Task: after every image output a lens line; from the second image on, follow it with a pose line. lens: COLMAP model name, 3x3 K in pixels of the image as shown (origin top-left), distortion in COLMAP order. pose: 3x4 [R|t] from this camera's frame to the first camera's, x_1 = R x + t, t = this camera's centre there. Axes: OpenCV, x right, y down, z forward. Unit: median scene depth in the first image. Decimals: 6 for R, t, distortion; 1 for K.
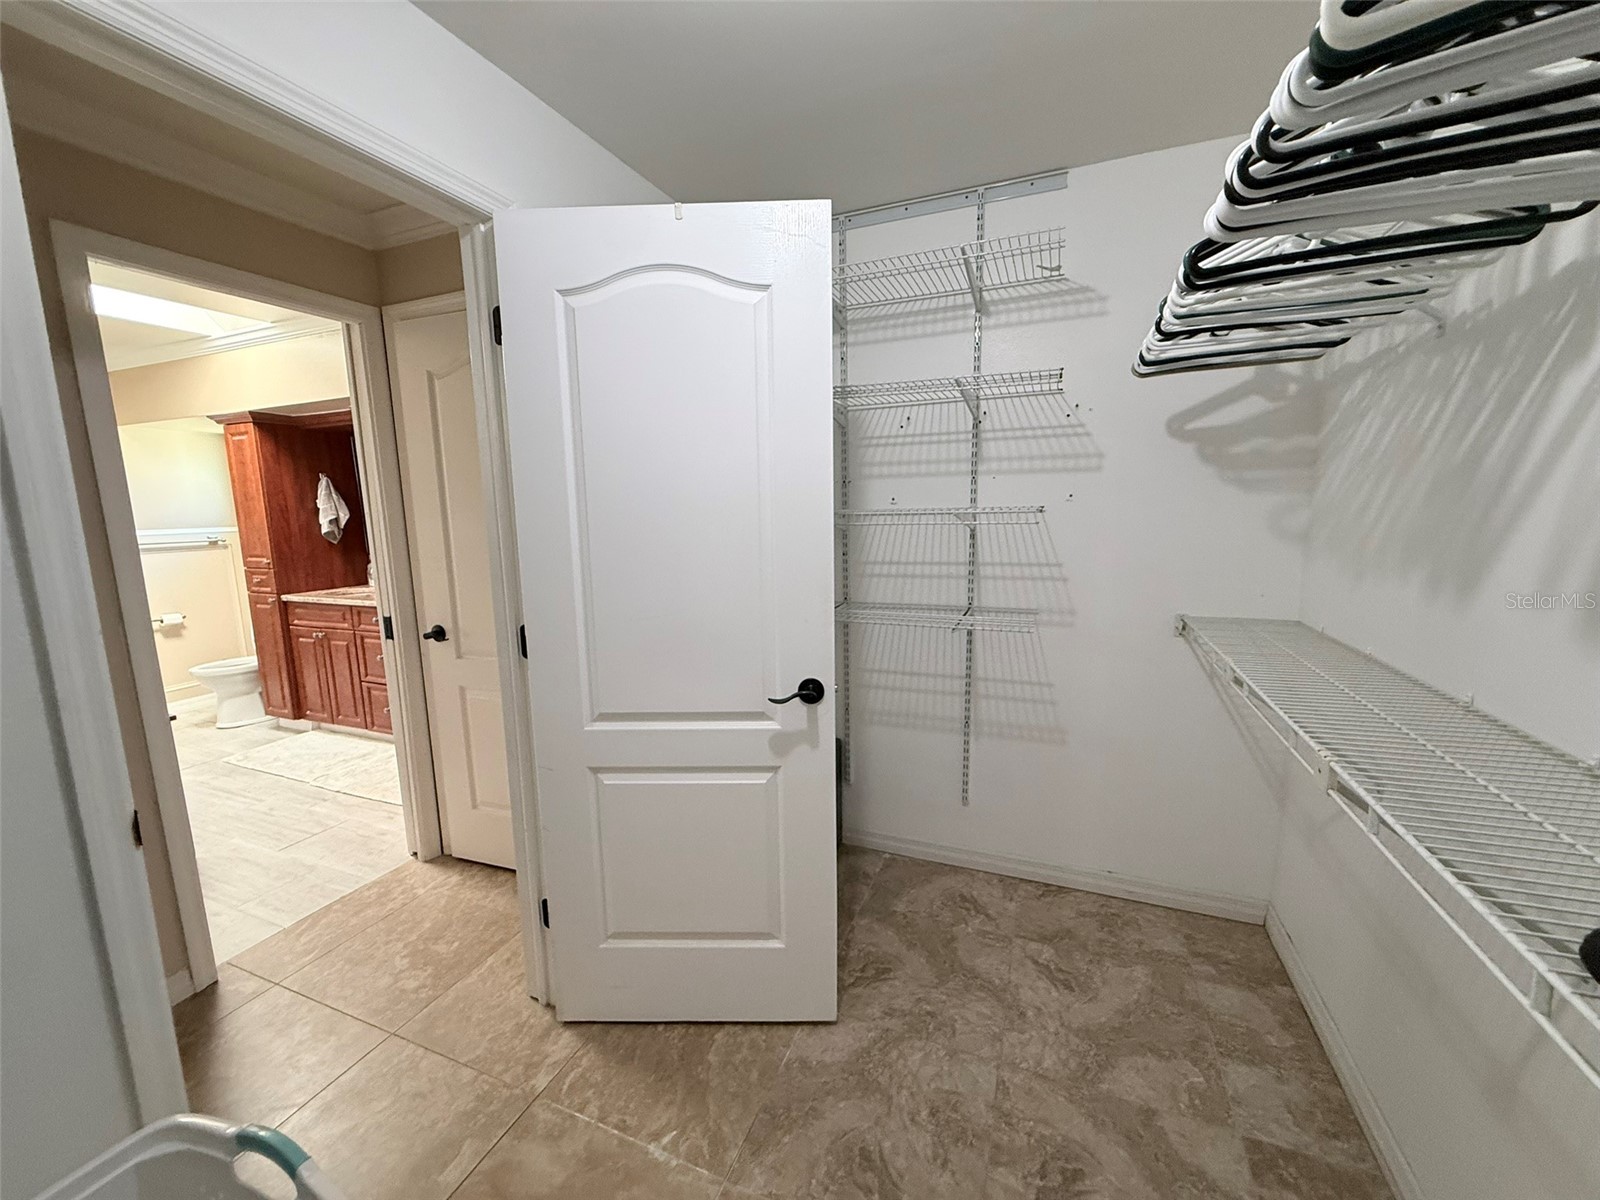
lens RADIAL K [[638.8, 0, 797.1], [0, 638.8, 597.8], [0, 0, 1]] dist [-0.000414, 0.000190]
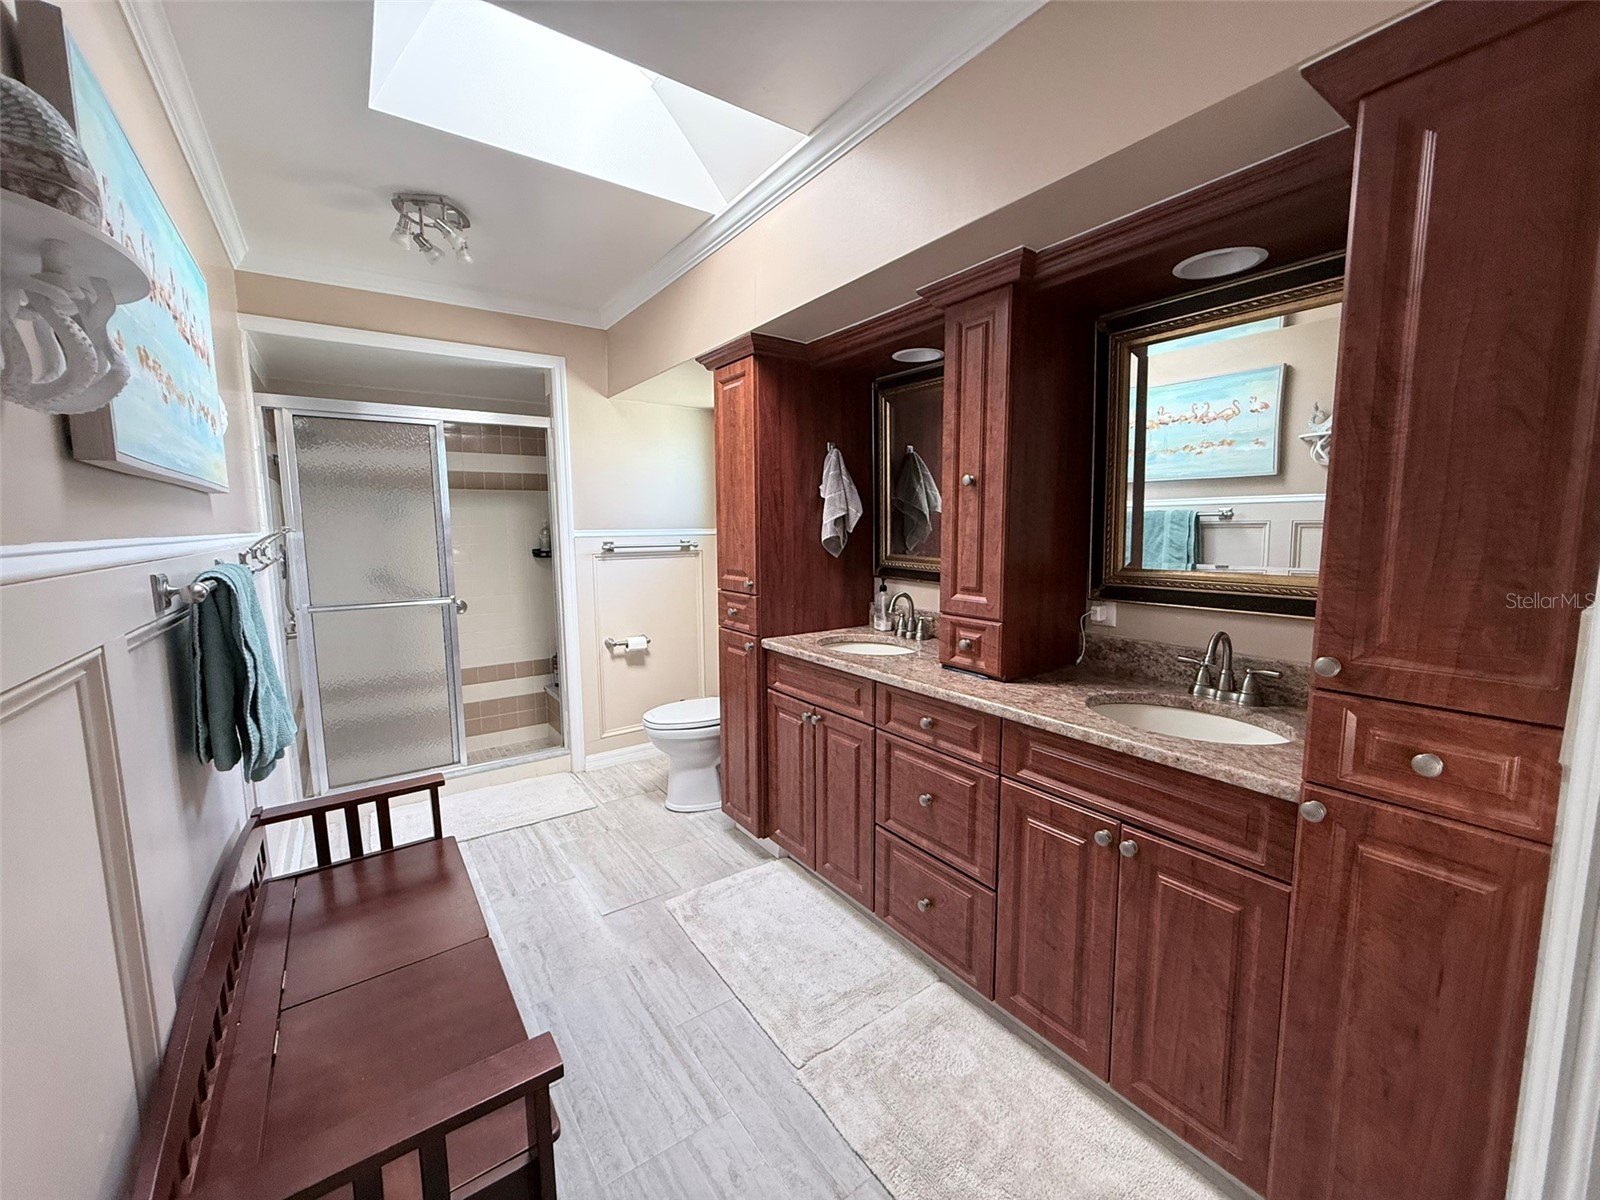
lens RADIAL K [[638.8, 0, 800.4], [0, 638.8, 601.4], [0, 0, 1]] dist [-0.000414, 0.000190]
pose [[0.847329, 0.081615, -0.524759, -0.456892], [-0.092323, 0.995712, 0.005788, -0.046555], [0.522981, 0.043543, 0.851231, 0.494716]]
